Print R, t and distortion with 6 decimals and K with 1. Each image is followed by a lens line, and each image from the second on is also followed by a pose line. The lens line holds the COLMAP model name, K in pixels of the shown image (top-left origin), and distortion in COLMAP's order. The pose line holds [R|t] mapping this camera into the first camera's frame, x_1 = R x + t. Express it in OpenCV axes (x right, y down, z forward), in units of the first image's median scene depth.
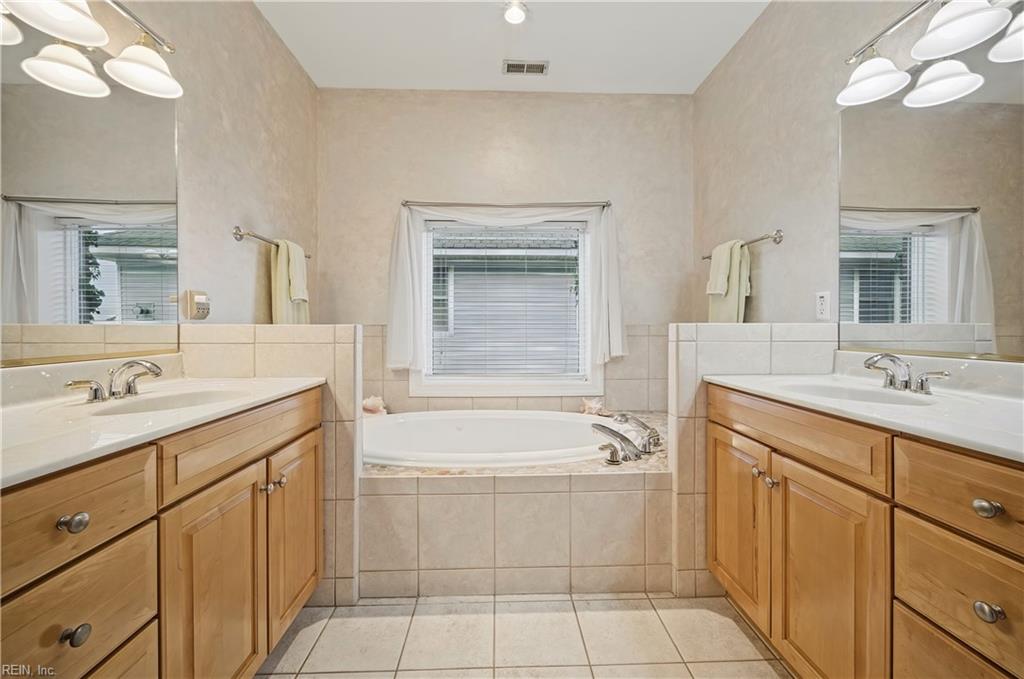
lens RADIAL K [[409.7, 0, 509.0], [0, 409.7, 325.2], [0, 0, 1]] dist [0.033326, 0.000272]
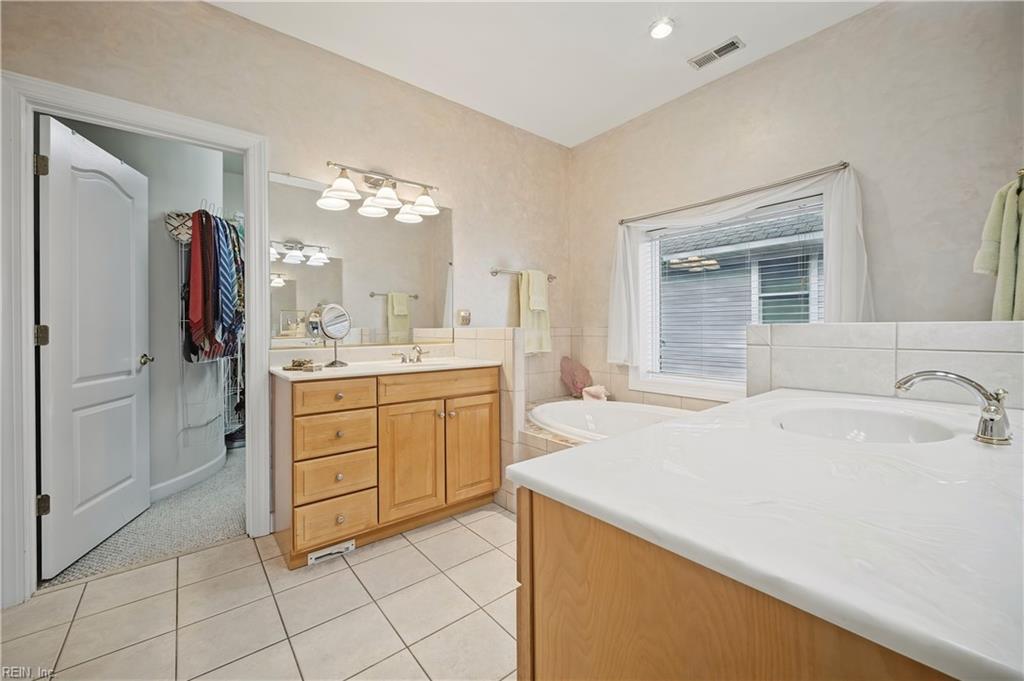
lens RADIAL K [[440.9, 0, 545.7], [0, 440.9, 327.1], [0, 0, 1]] dist [0.040698, 0.000297]
pose [[0.629504, -0.005687, -0.776977, 0.721934], [0.007978, 0.999968, -0.000855, -0.000589], [0.776956, -0.005660, 0.629529, 0.059797]]
